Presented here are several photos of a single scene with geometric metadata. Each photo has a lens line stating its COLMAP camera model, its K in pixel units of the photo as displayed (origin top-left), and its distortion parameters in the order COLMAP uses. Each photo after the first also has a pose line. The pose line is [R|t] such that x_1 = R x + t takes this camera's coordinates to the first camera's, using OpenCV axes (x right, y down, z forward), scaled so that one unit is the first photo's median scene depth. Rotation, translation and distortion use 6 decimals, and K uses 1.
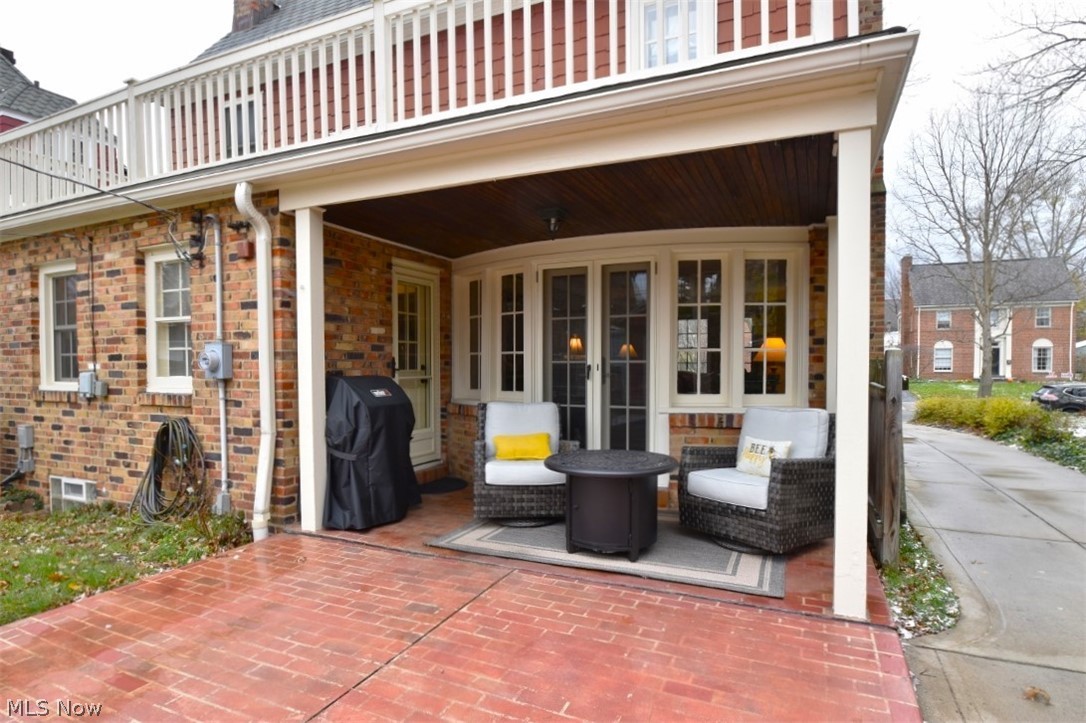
lens RADIAL K [[572.0, 0, 542.3], [0, 572.0, 367.2], [0, 0, 1]] dist [-0.002536, -0.000333]
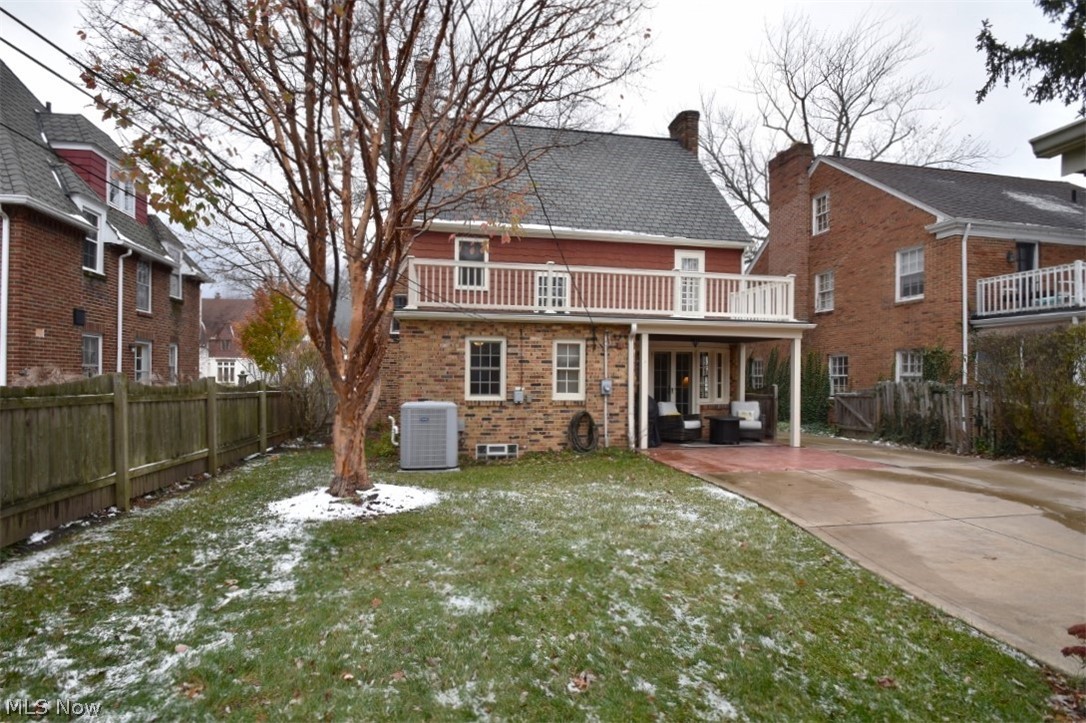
lens RADIAL K [[495.8, 0, 545.2], [0, 495.8, 365.5], [0, 0, 1]] dist [0.000170, 0.000029]
pose [[0.807021, 0.026435, 0.589931, -1.852650], [-0.010783, 0.999491, -0.030037, -0.034139], [-0.590425, 0.017879, 0.806894, -0.560183]]
